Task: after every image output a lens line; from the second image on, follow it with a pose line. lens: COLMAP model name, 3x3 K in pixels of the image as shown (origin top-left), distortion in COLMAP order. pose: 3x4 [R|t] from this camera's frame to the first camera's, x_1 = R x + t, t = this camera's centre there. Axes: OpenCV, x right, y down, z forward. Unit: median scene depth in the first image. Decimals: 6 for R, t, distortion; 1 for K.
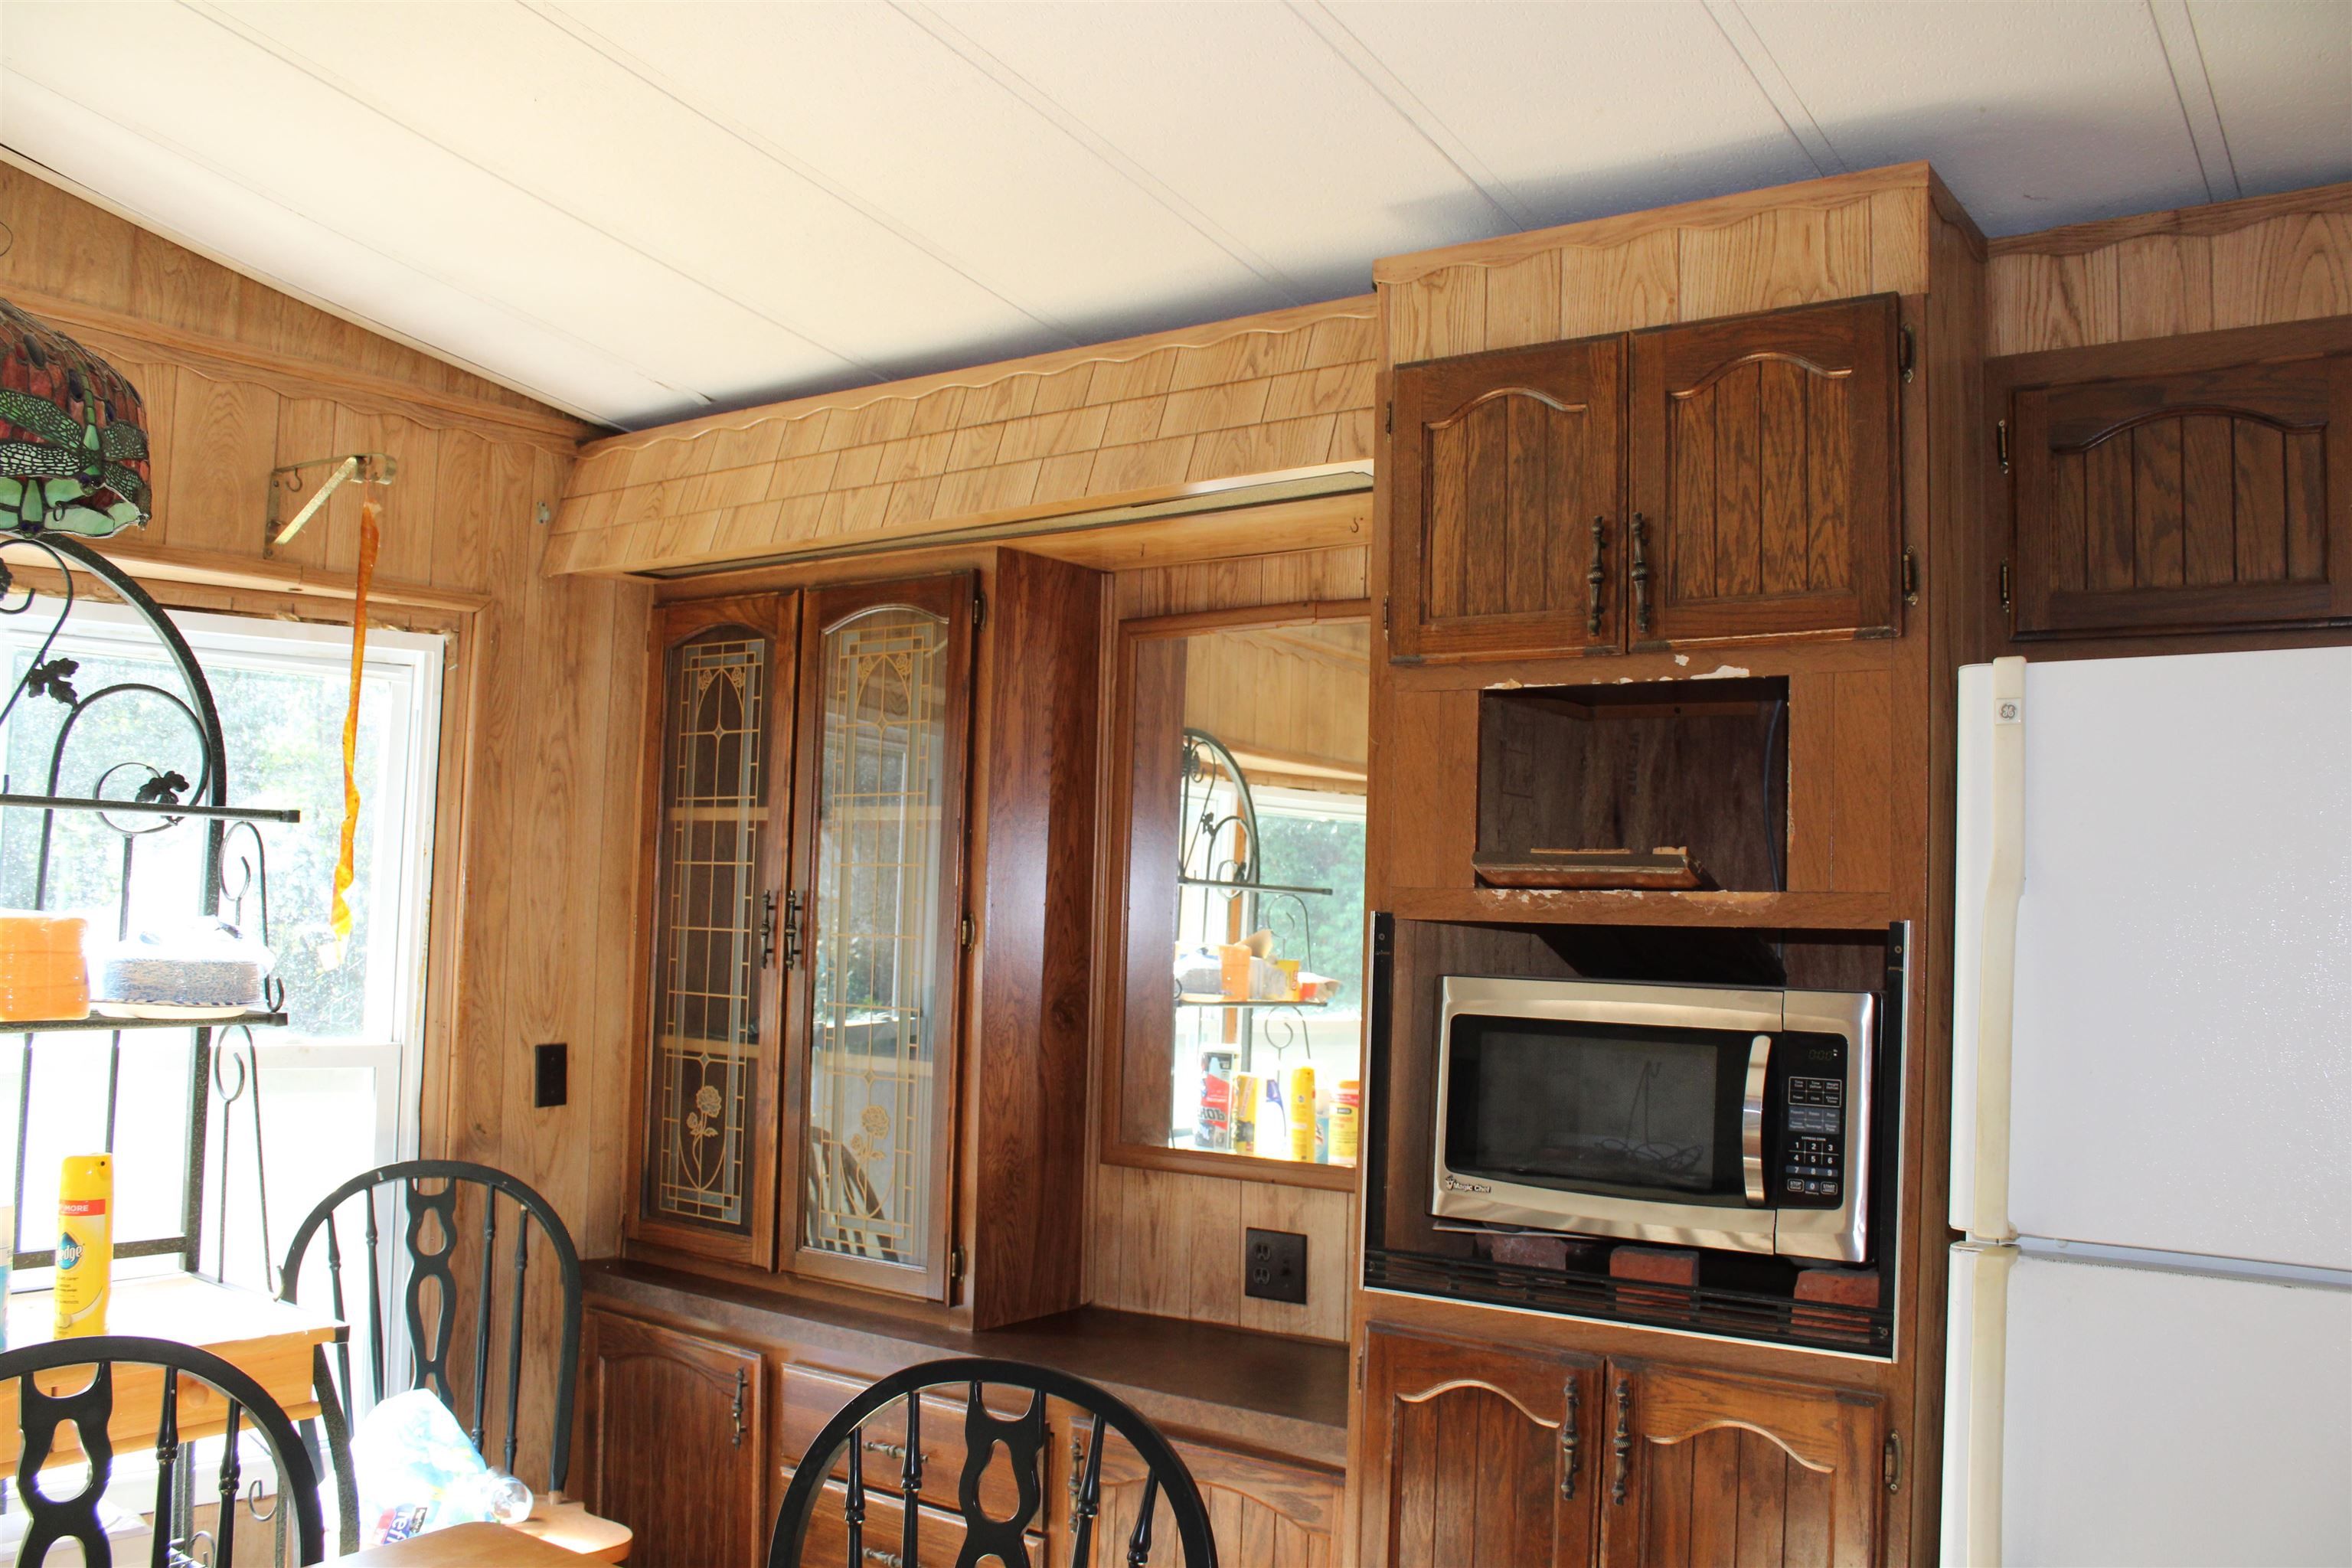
lens RADIAL K [[1963.8, 0, 1174.6], [0, 1963.8, 788.2], [0, 0, 1]] dist [-0.159247, 0.142544]
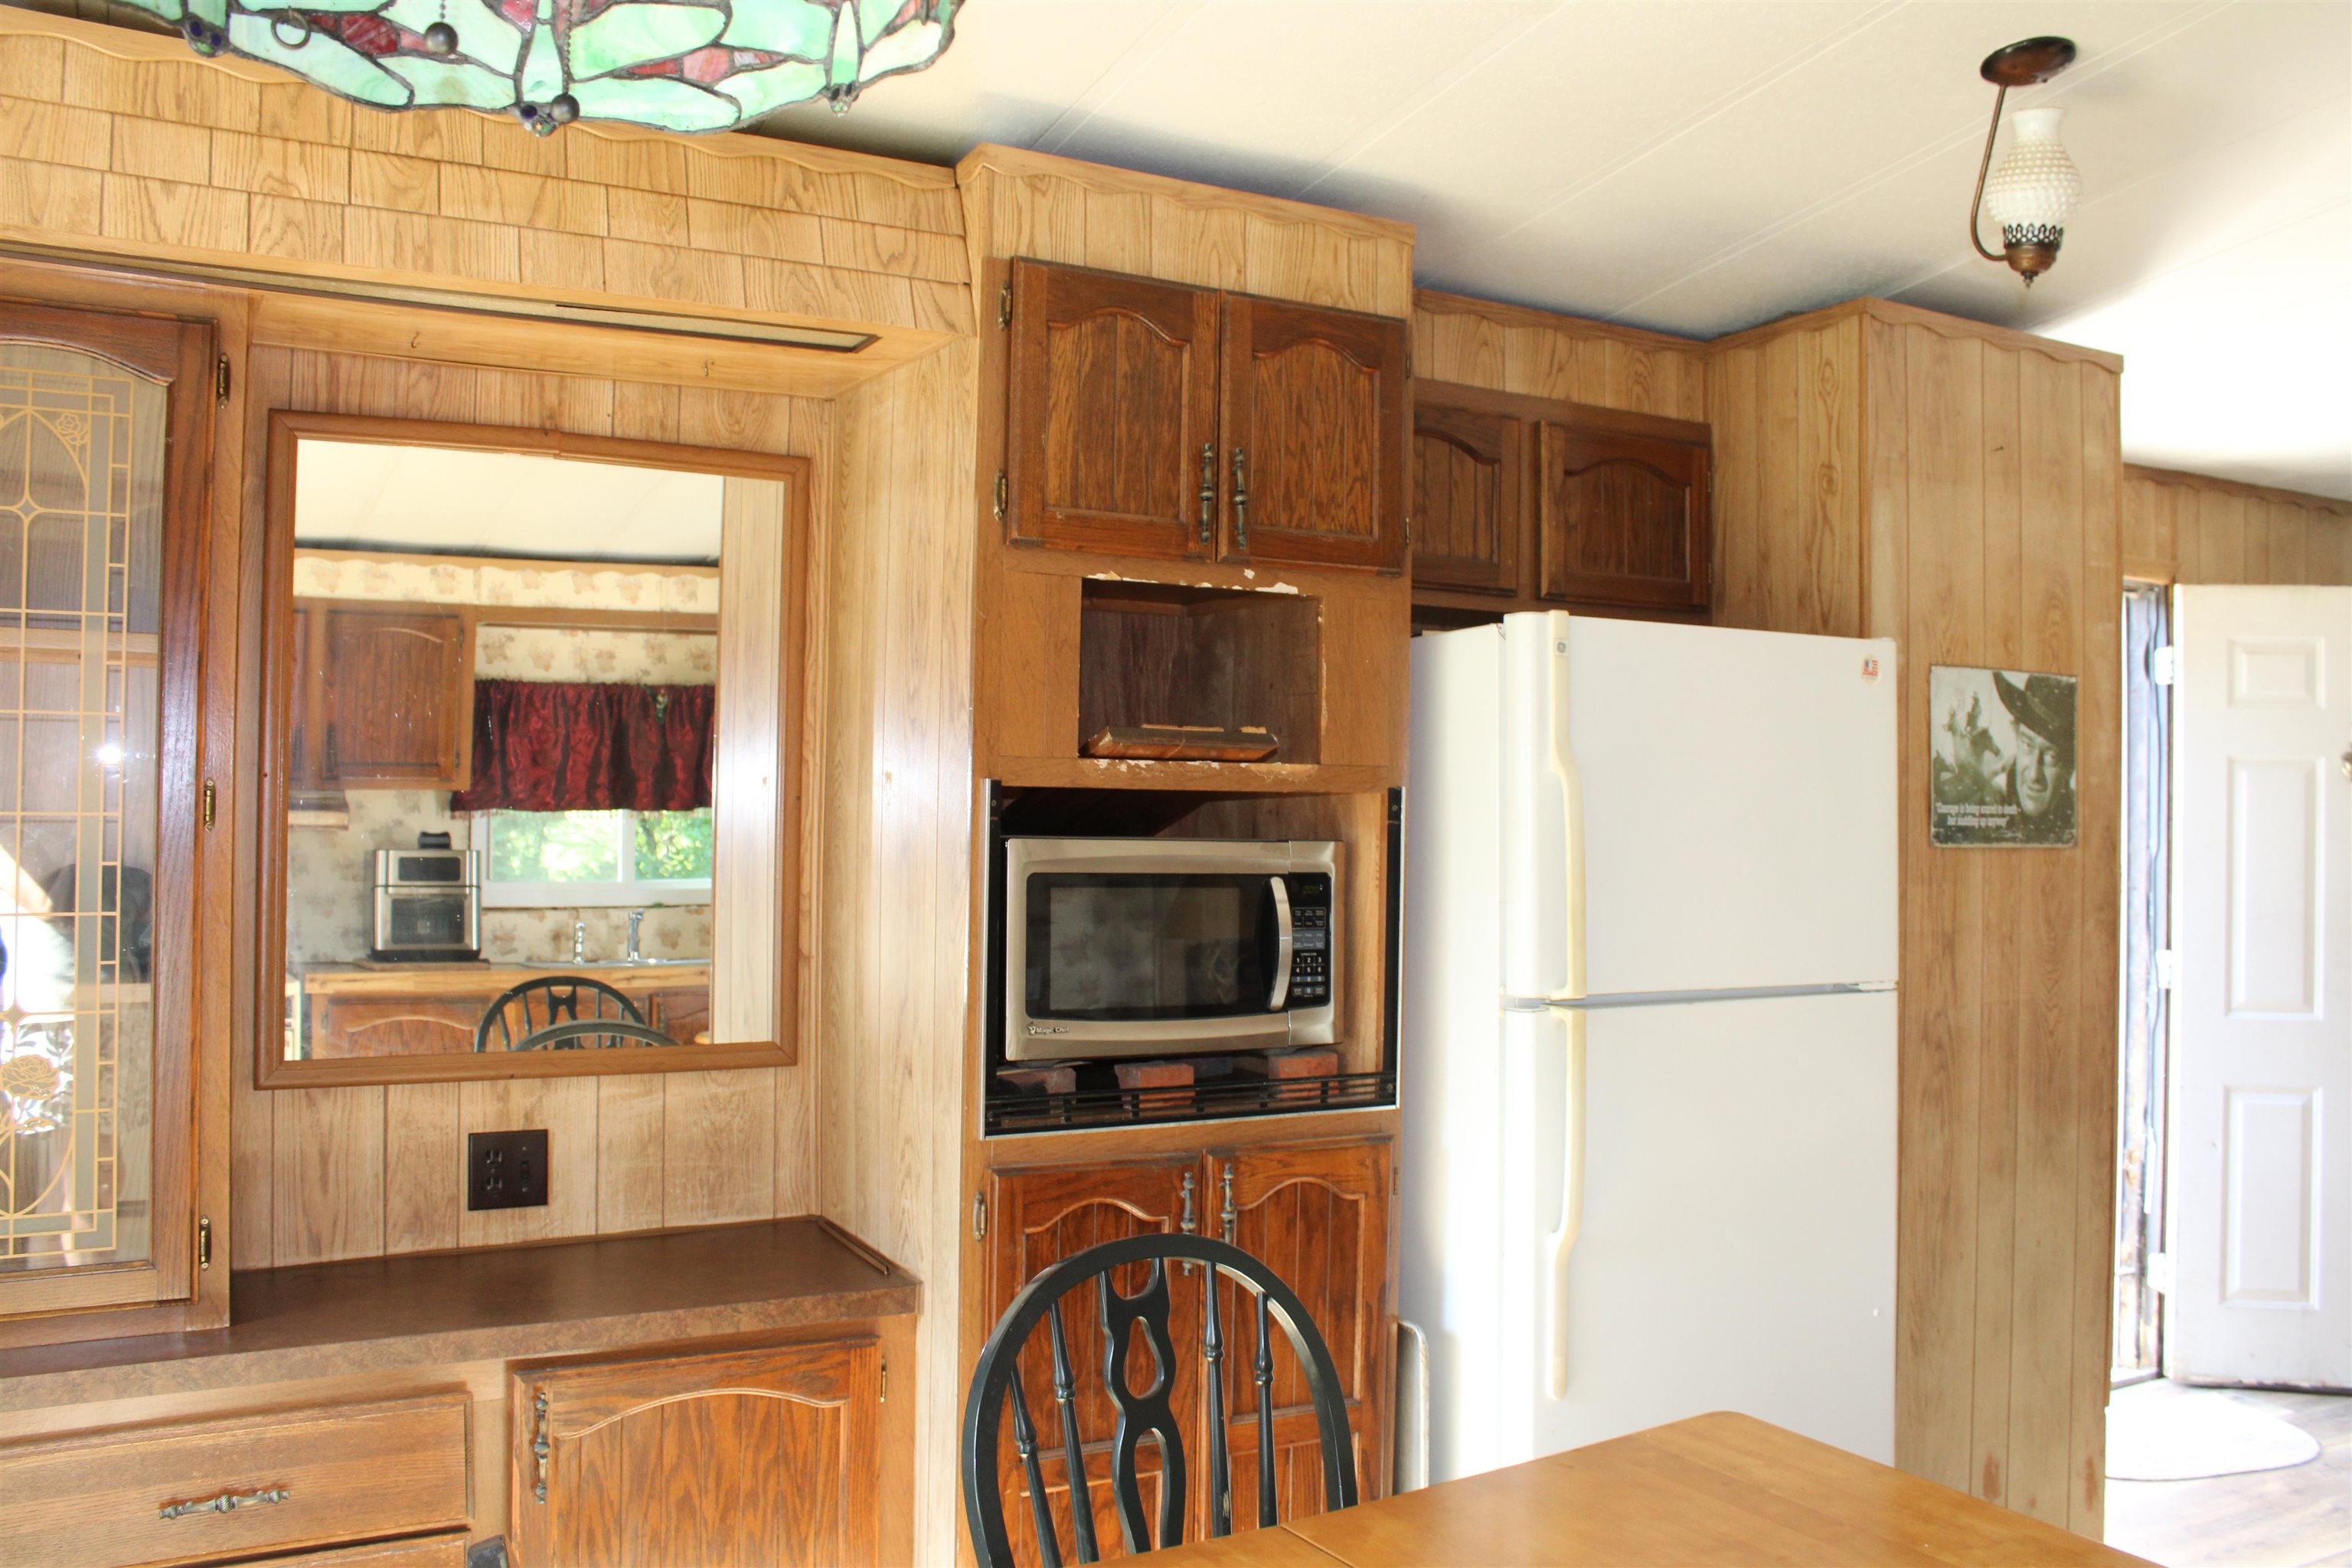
lens RADIAL K [[1963.8, 0, 1180.7], [0, 1963.8, 792.4], [0, 0, 1]] dist [-0.159247, 0.142544]
pose [[0.427700, -0.014215, 0.903809, -0.823250], [-0.061164, 0.997130, 0.044627, 0.017583], [-0.901849, -0.074368, 0.425603, 0.477222]]
